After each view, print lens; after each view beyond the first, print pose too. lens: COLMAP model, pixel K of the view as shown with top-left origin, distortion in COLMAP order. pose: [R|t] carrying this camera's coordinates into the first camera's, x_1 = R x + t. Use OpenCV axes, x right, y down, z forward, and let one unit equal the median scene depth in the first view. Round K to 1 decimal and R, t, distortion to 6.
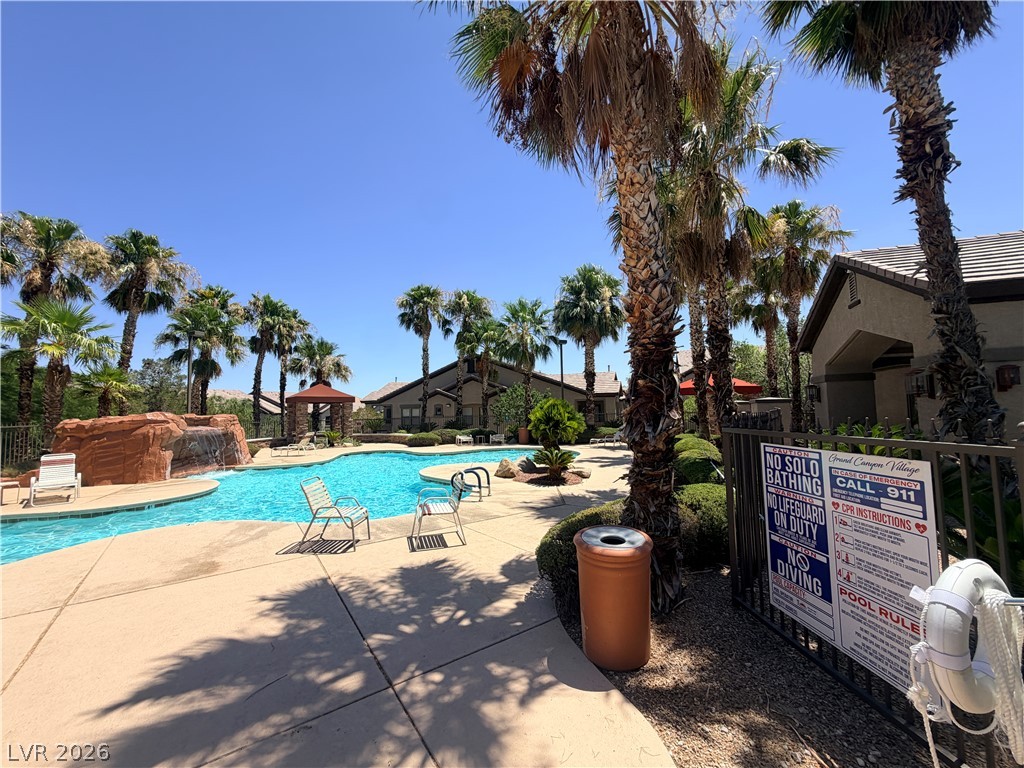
lens RADIAL K [[407.8, 0, 510.1], [0, 407.8, 385.2], [0, 0, 1]] dist [0.001574, -0.000730]
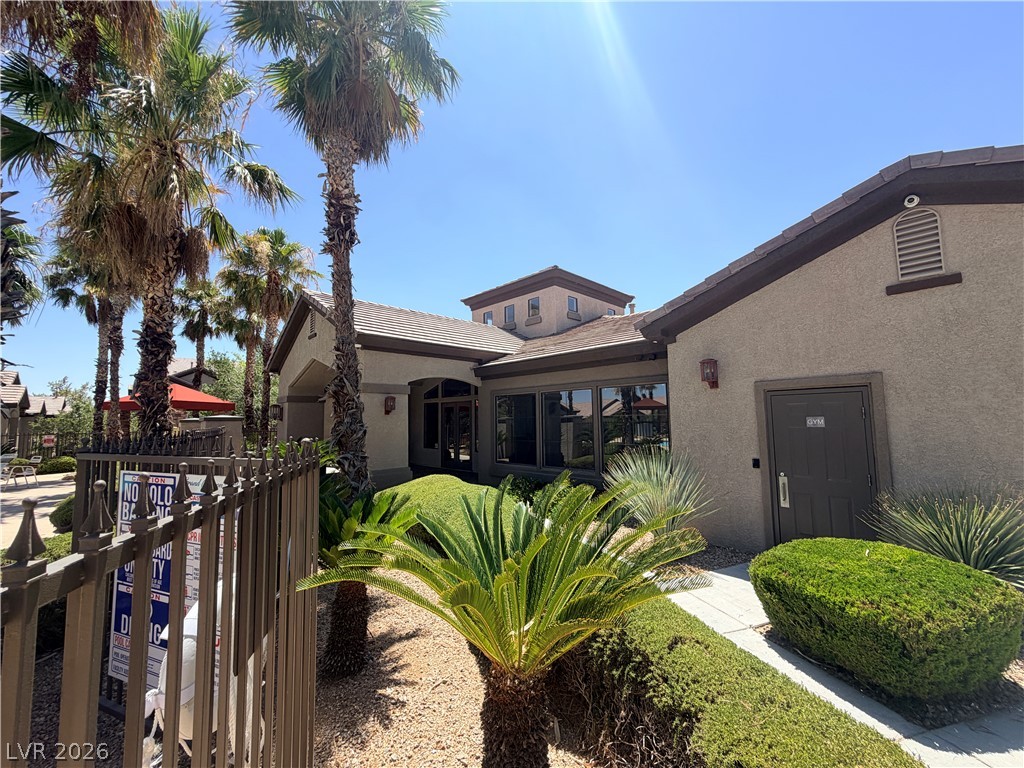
lens RADIAL K [[407.8, 0, 510.8], [0, 407.8, 384.3], [0, 0, 1]] dist [0.001574, -0.000730]
pose [[0.439925, 0.089982, 0.893515, 0.106885], [-0.047784, 0.995903, -0.076766, -0.001469], [-0.896763, -0.008925, 0.442422, -0.020975]]
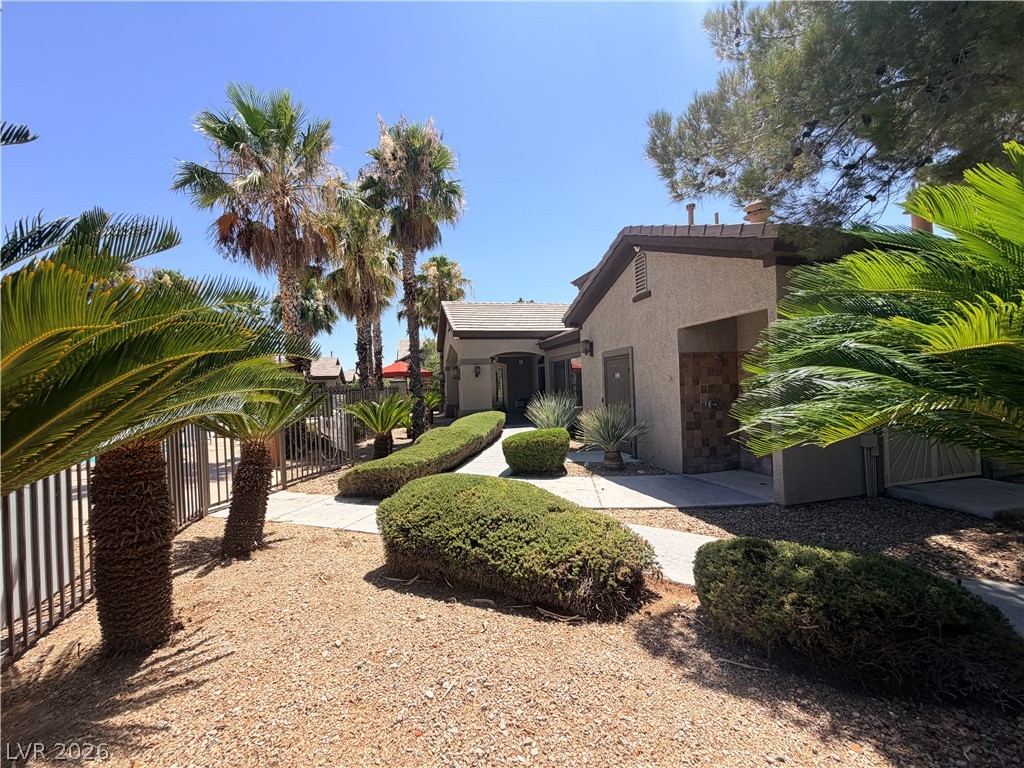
lens RADIAL K [[407.8, 0, 509.4], [0, 407.8, 385.2], [0, 0, 1]] dist [0.001574, -0.000730]
pose [[0.819624, -0.010803, 0.572800, -0.009067], [-0.013729, 0.999165, 0.038489, -0.029190], [-0.572737, -0.039410, 0.818791, -1.018778]]
